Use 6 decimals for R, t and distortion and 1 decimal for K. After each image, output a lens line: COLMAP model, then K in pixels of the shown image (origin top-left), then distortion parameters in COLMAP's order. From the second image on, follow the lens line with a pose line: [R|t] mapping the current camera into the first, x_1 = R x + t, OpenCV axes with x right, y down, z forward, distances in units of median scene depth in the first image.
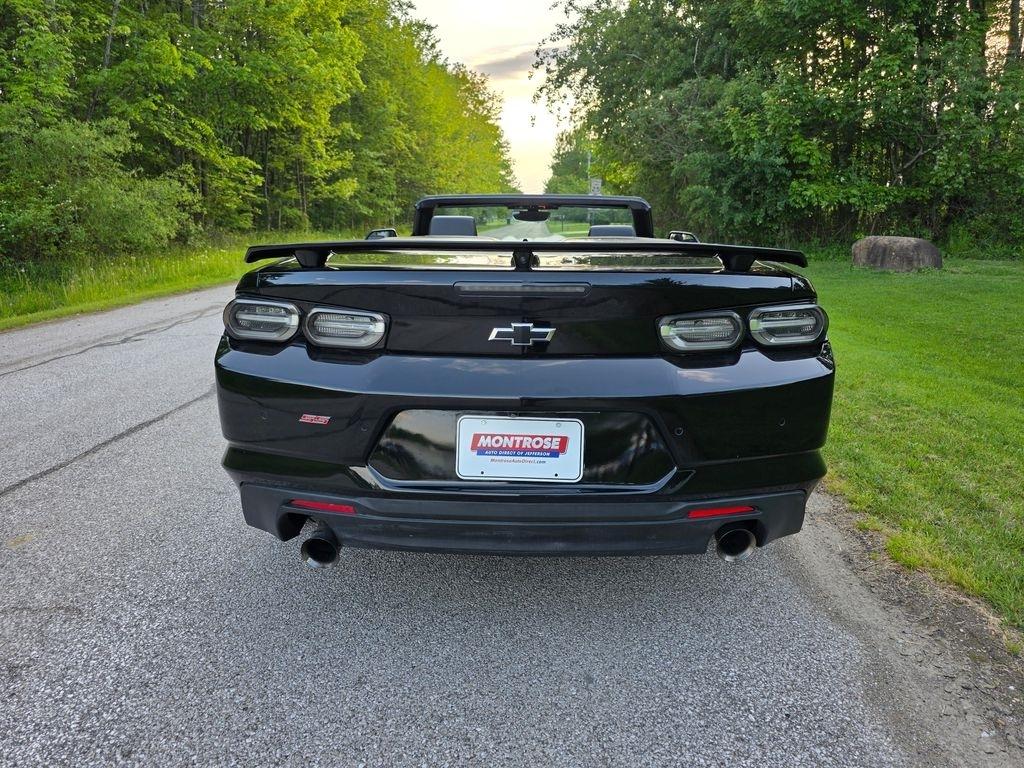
lens RADIAL K [[699.8, 0, 529.8], [0, 699.8, 387.5], [0, 0, 1]] dist [0.057201, -0.046061]
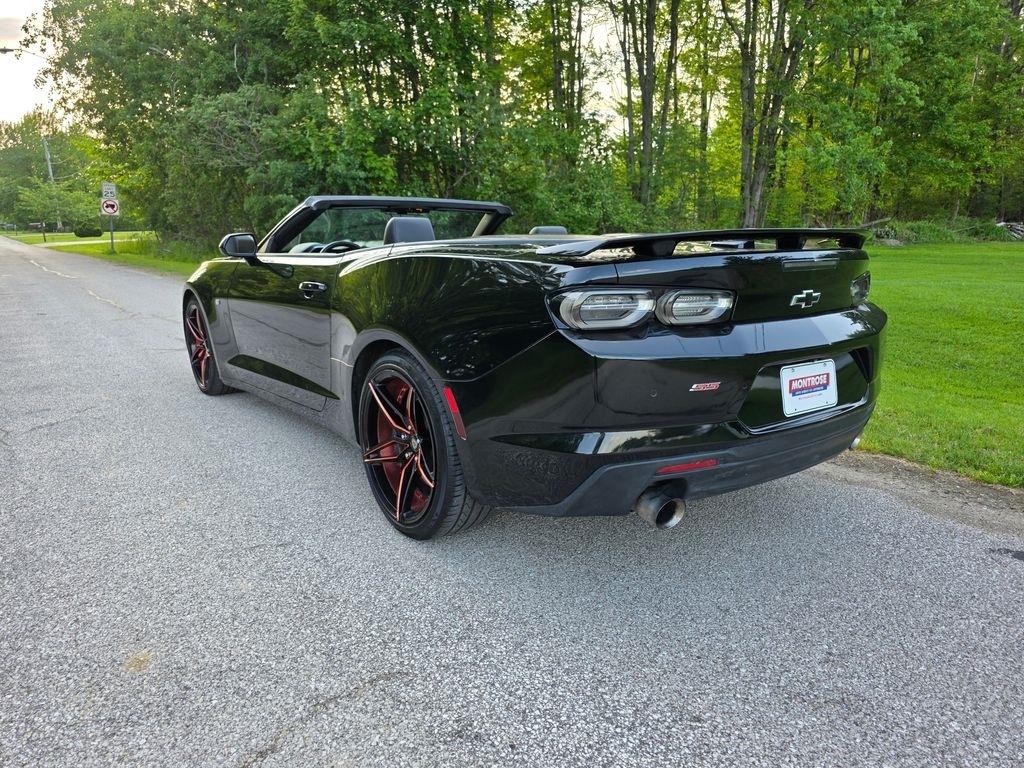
lens RADIAL K [[699.8, 0, 520.0], [0, 699.8, 386.5], [0, 0, 1]] dist [0.057201, -0.046061]
pose [[0.782756, -0.140441, 0.606275, -0.138887], [0.151013, 0.987951, 0.033883, -0.004409], [-0.603728, 0.065033, 0.794533, 0.031310]]
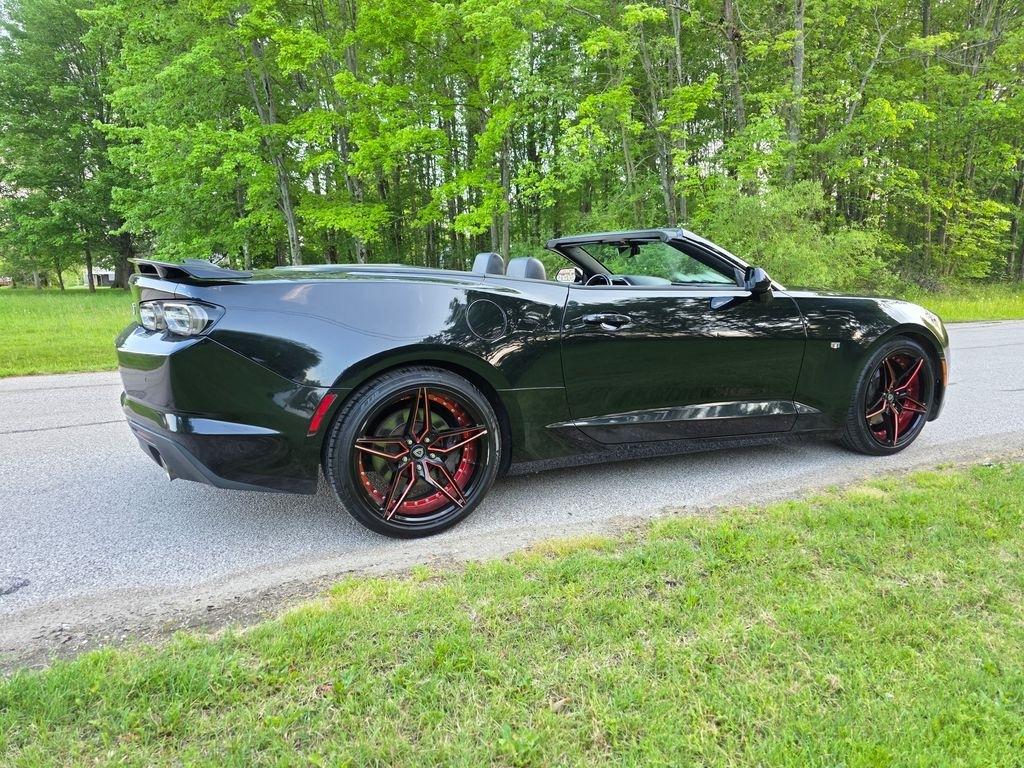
lens RADIAL K [[699.8, 0, 519.4], [0, 699.8, 389.5], [0, 0, 1]] dist [0.057201, -0.046061]
pose [[0.454809, 0.147310, -0.878322, 0.229907], [-0.207603, 0.976592, 0.056291, -0.020243], [0.866054, 0.156740, 0.474745, 0.112605]]
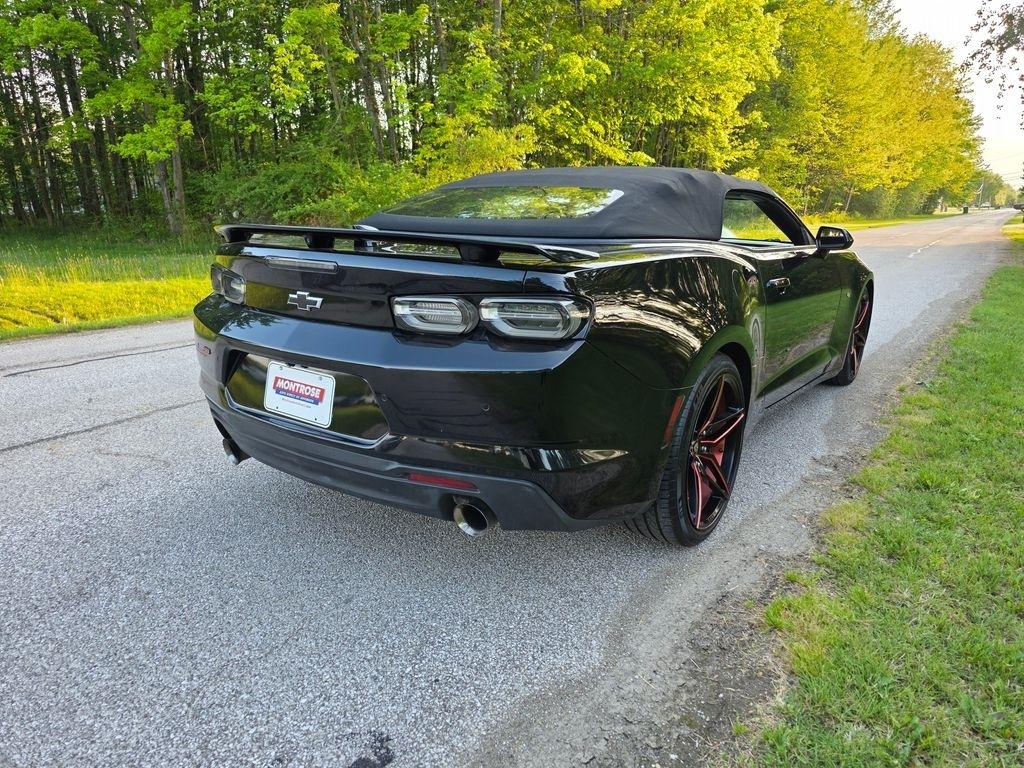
lens RADIAL K [[699.8, 0, 523.5], [0, 699.8, 380.8], [0, 0, 1]] dist [0.057201, -0.046061]
pose [[0.829824, 0.141278, -0.539845, 0.110596], [-0.139138, 0.989249, 0.045010, -0.005190], [0.540401, 0.037763, 0.840560, 0.018852]]
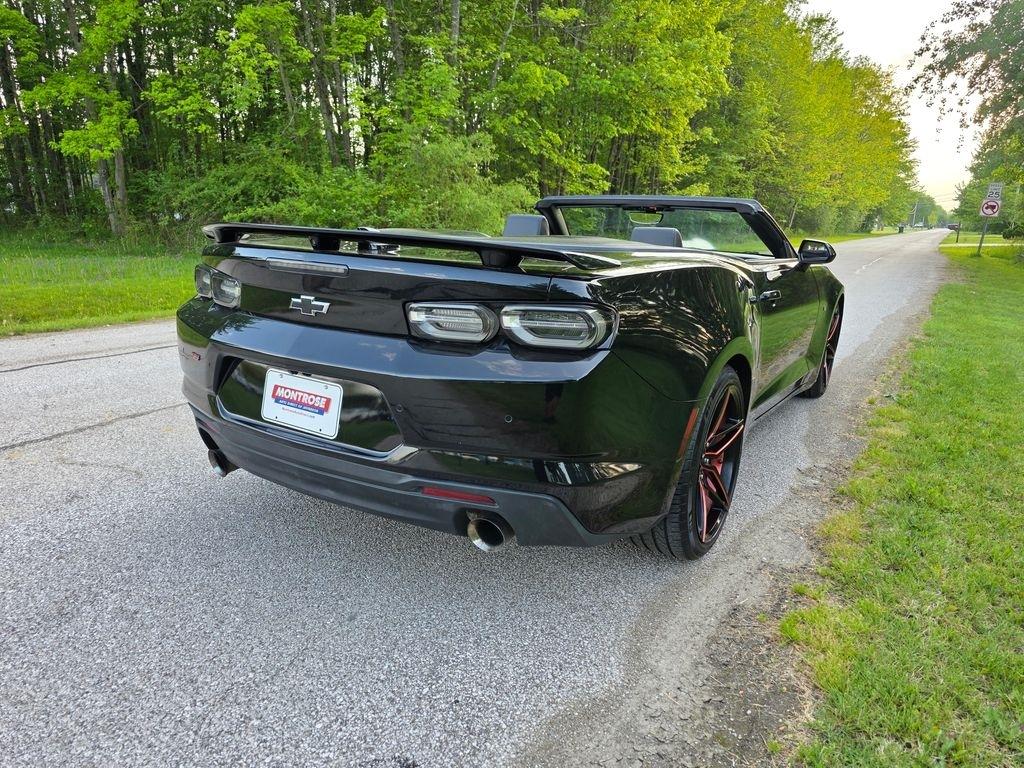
lens RADIAL K [[699.8, 0, 514.6], [0, 699.8, 391.1], [0, 0, 1]] dist [0.057201, -0.046061]
pose [[0.860172, 0.149037, -0.487742, 0.098136], [-0.150053, 0.987976, 0.037262, -0.003357], [0.487431, 0.041136, 0.872192, 0.015478]]
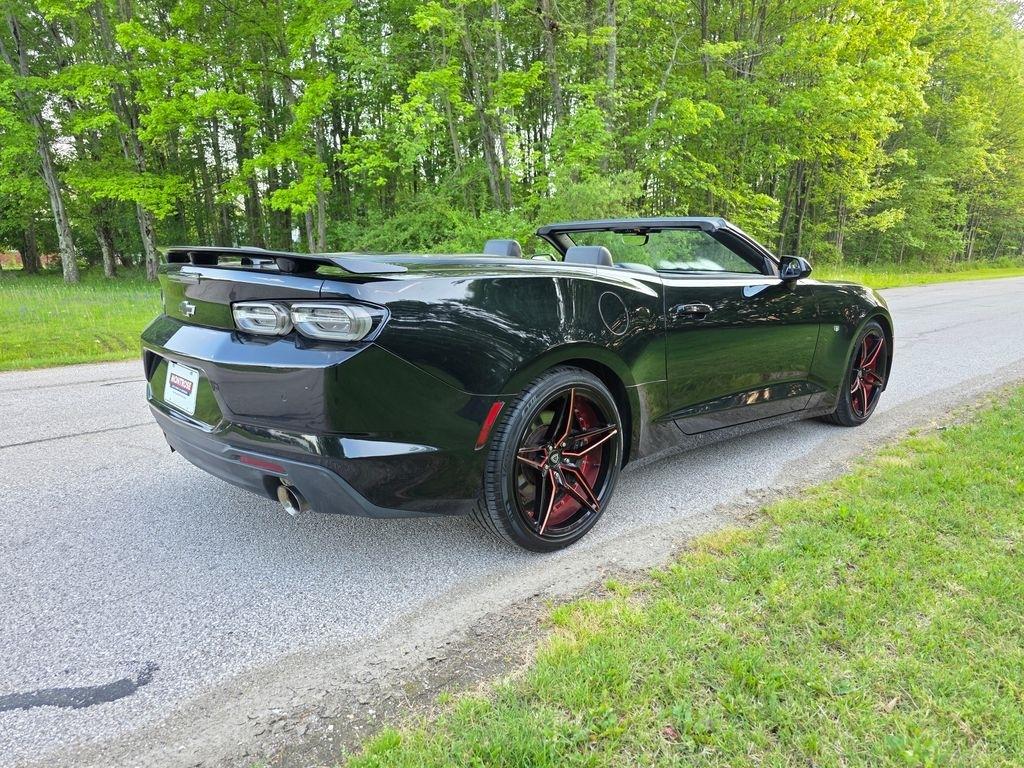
lens RADIAL K [[699.8, 0, 512.4], [0, 699.8, 385.6], [0, 0, 1]] dist [0.057201, -0.046061]
pose [[0.691456, 0.136996, -0.709310, 0.169633], [-0.173034, 0.984681, 0.021502, -0.007456], [0.701390, 0.107867, 0.704569, 0.049895]]
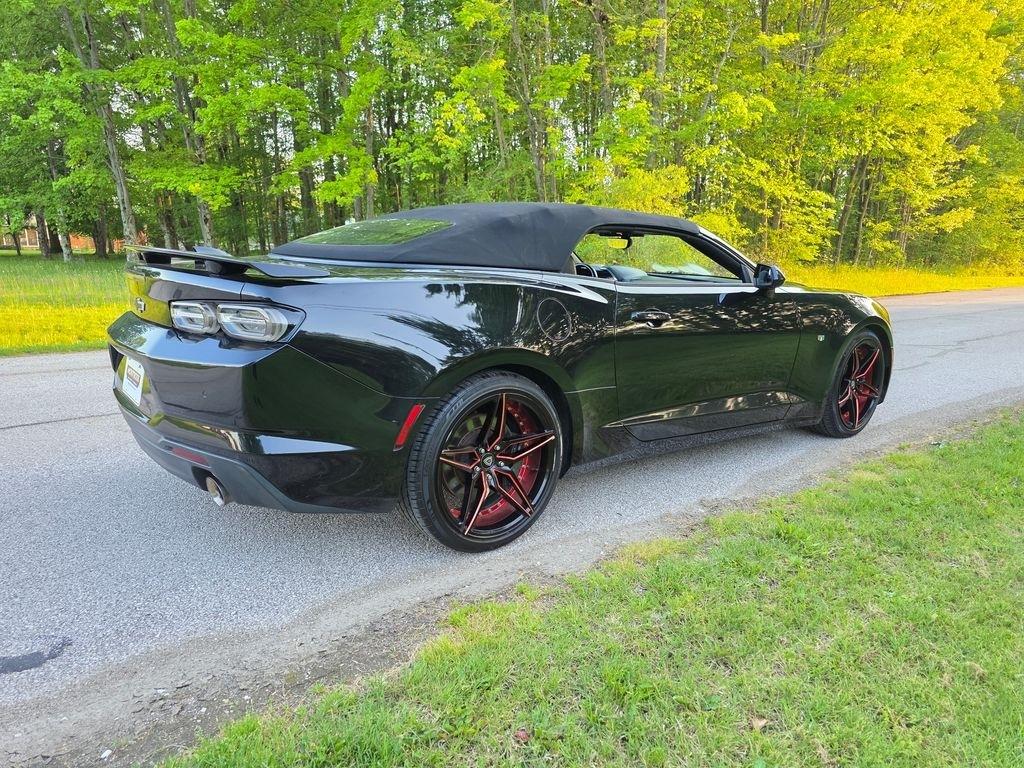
lens RADIAL K [[699.8, 0, 511.9], [0, 699.8, 388.4], [0, 0, 1]] dist [0.057201, -0.046061]
pose [[0.630578, 0.168980, -0.757507, 0.190500], [-0.202988, 0.977946, 0.049179, -0.015522], [0.749111, 0.122753, 0.650972, 0.068565]]
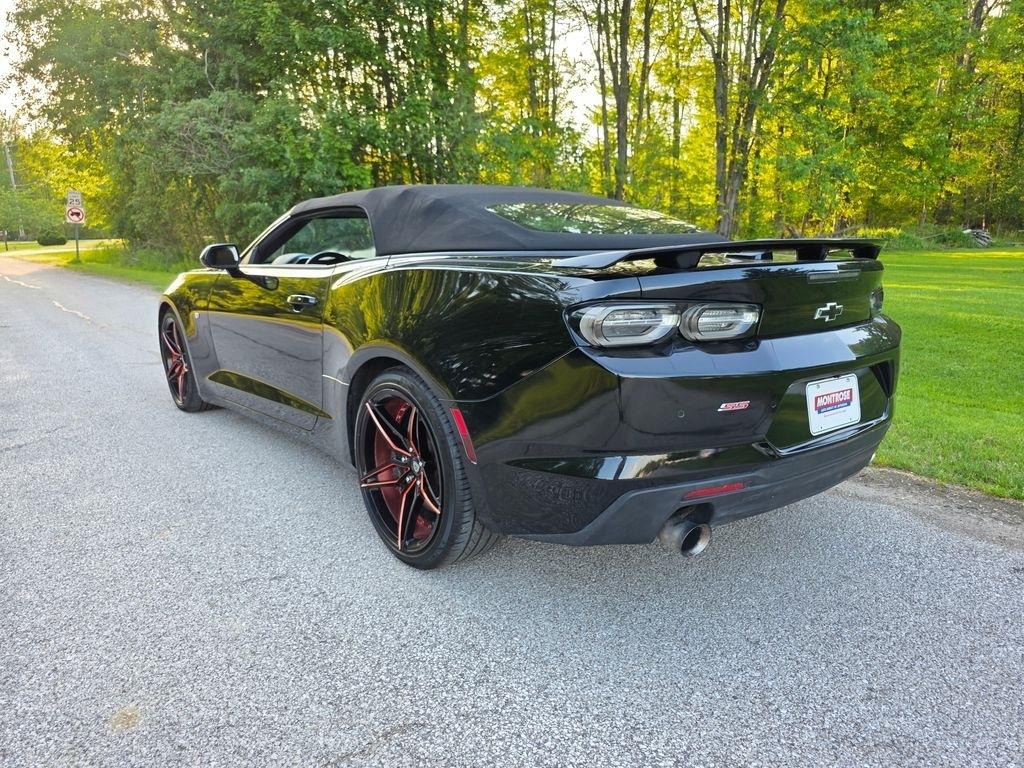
lens RADIAL K [[699.8, 0, 514.7], [0, 699.8, 382.7], [0, 0, 1]] dist [0.057201, -0.046061]
pose [[0.761205, -0.138303, 0.633592, -0.139689], [0.159015, 0.986975, 0.024398, -0.007951], [-0.628714, 0.082178, 0.773282, 0.042535]]
